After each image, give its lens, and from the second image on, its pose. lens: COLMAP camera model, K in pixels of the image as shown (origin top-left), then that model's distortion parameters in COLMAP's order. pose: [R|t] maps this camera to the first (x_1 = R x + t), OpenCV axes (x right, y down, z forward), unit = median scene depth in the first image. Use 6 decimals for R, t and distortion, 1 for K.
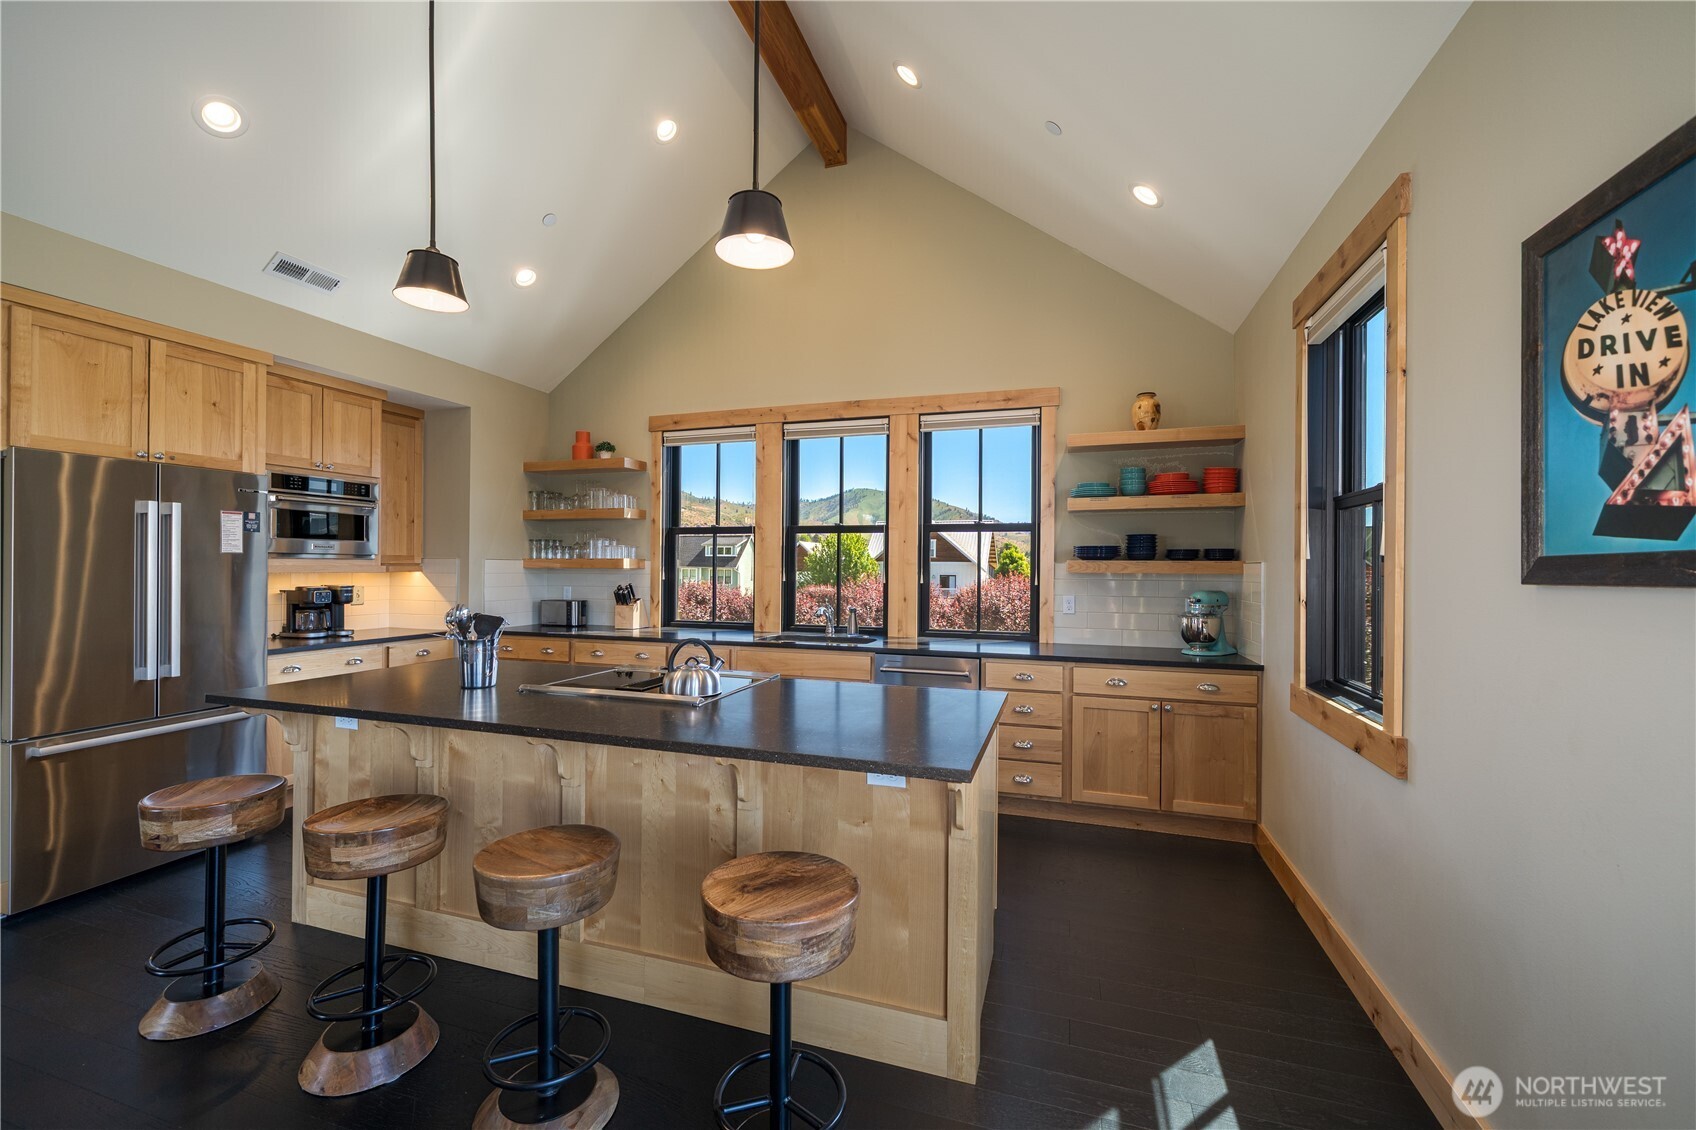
lens RADIAL K [[723.5, 0, 848.0], [0, 723.5, 565.0], [0, 0, 1]] dist [-0.003061, 0.000100]
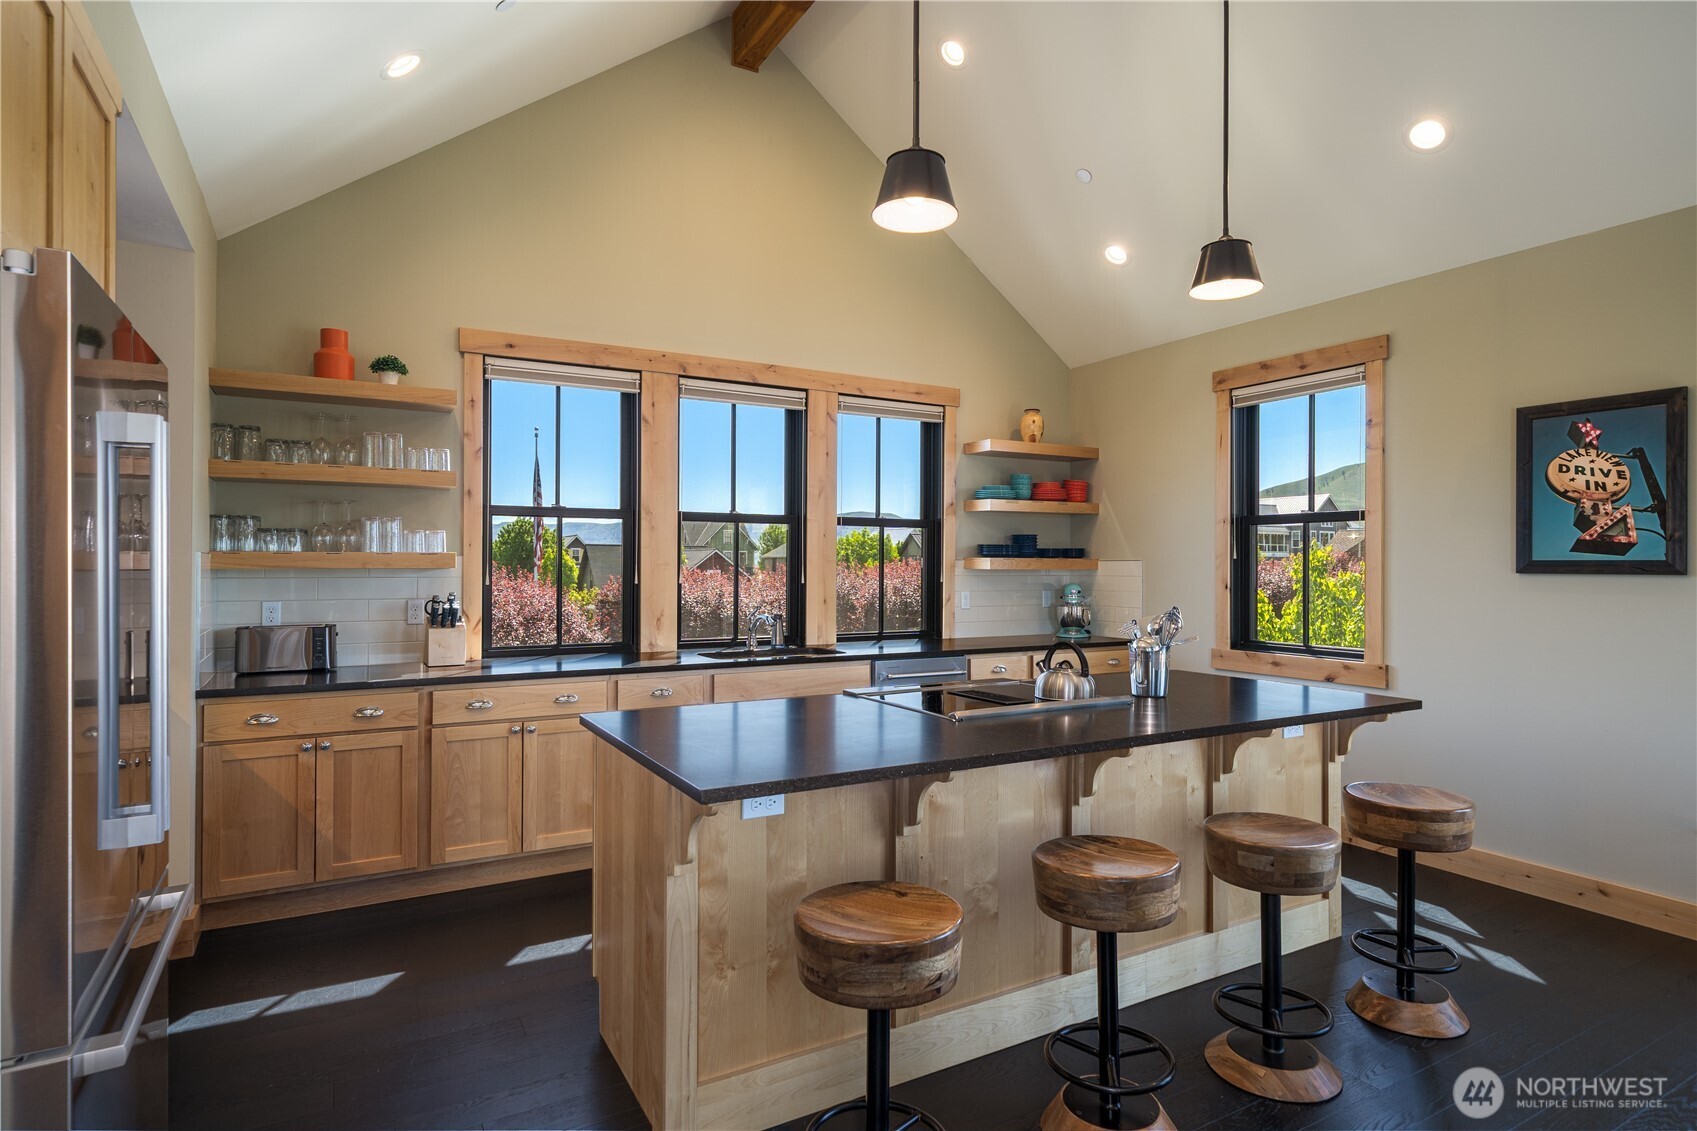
lens RADIAL K [[915.5, 0, 848.5], [0, 915.5, 565.5], [0, 0, 1]] dist [-0.028502, -0.002984]
pose [[0.654065, -0.005247, 0.756420, -2.357149], [-0.001940, 0.999961, 0.008614, -0.017556], [-0.756436, -0.007101, 0.654030, 0.790987]]
